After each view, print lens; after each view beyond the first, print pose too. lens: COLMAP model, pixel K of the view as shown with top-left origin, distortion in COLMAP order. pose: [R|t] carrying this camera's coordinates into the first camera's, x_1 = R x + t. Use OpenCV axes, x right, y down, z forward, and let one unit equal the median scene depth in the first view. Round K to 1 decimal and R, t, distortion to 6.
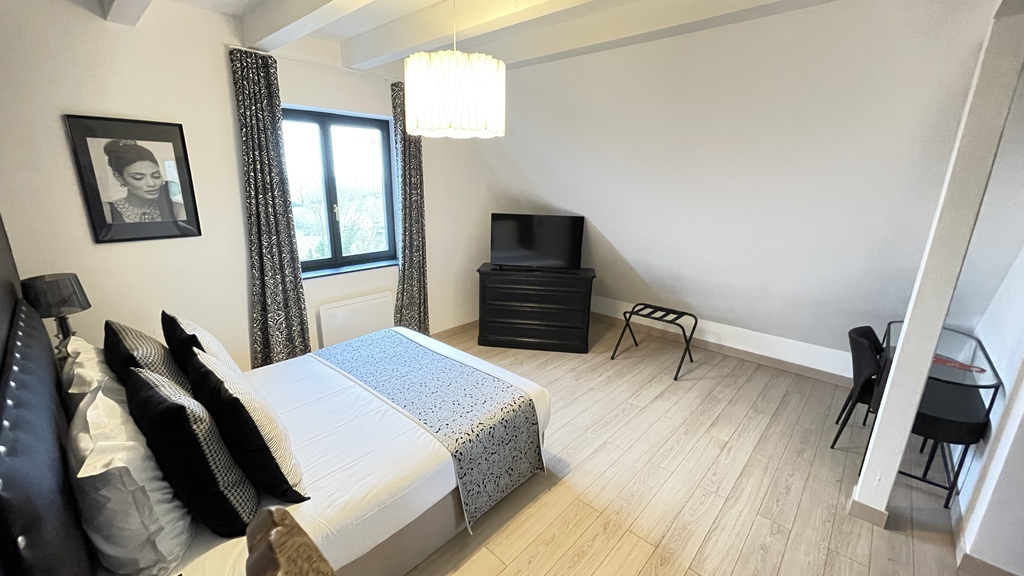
lens RADIAL K [[413.1, 0, 506.0], [0, 413.1, 289.9], [0, 0, 1]] dist [0.000944, -0.000695]
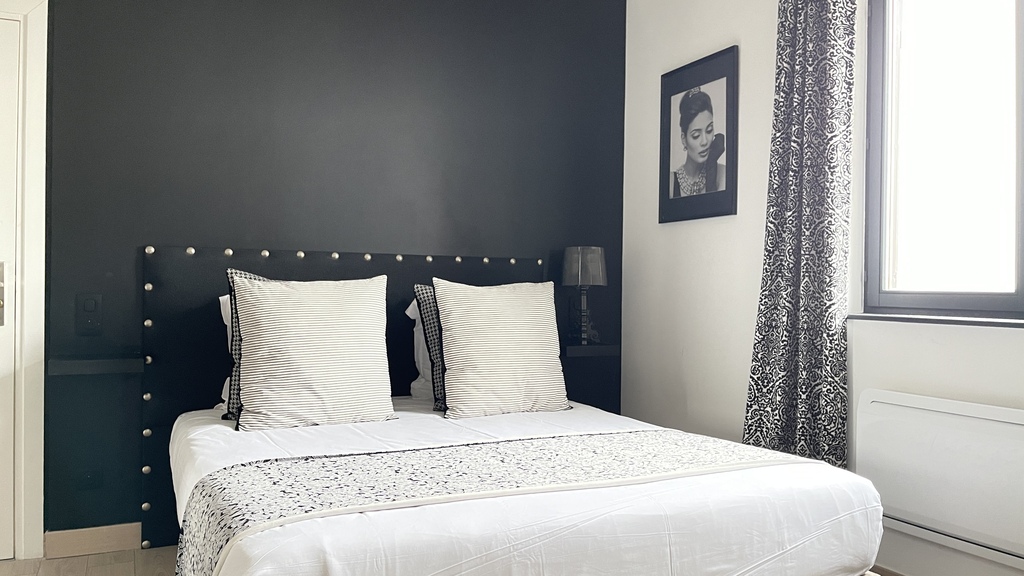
lens RADIAL K [[775.7, 0, 508.0], [0, 775.7, 293.2], [0, 0, 1]] dist [0.077588, -0.080744]
pose [[-0.372563, -0.013182, -0.927913, 0.517472], [-0.262234, 0.960643, 0.091642, -0.039618], [0.890185, 0.277473, -0.361357, 1.256843]]
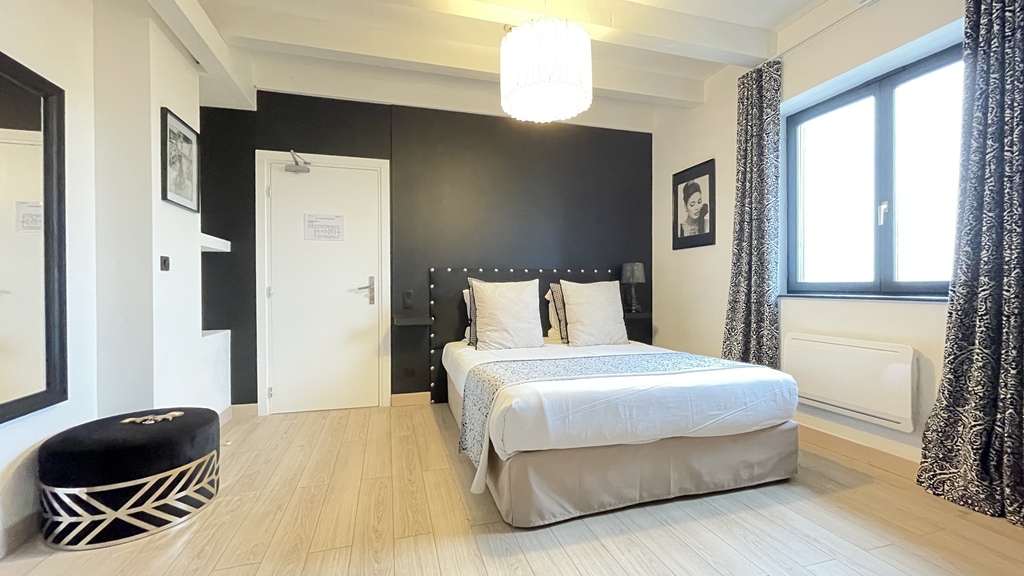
lens RADIAL K [[413.1, 0, 506.0], [0, 413.1, 289.9], [0, 0, 1]] dist [0.000944, -0.000695]
pose [[-0.524644, -0.005732, -0.851303, 0.666104], [-0.229936, 0.963766, 0.135217, -0.029826], [0.819682, 0.266686, -0.506952, 1.251240]]
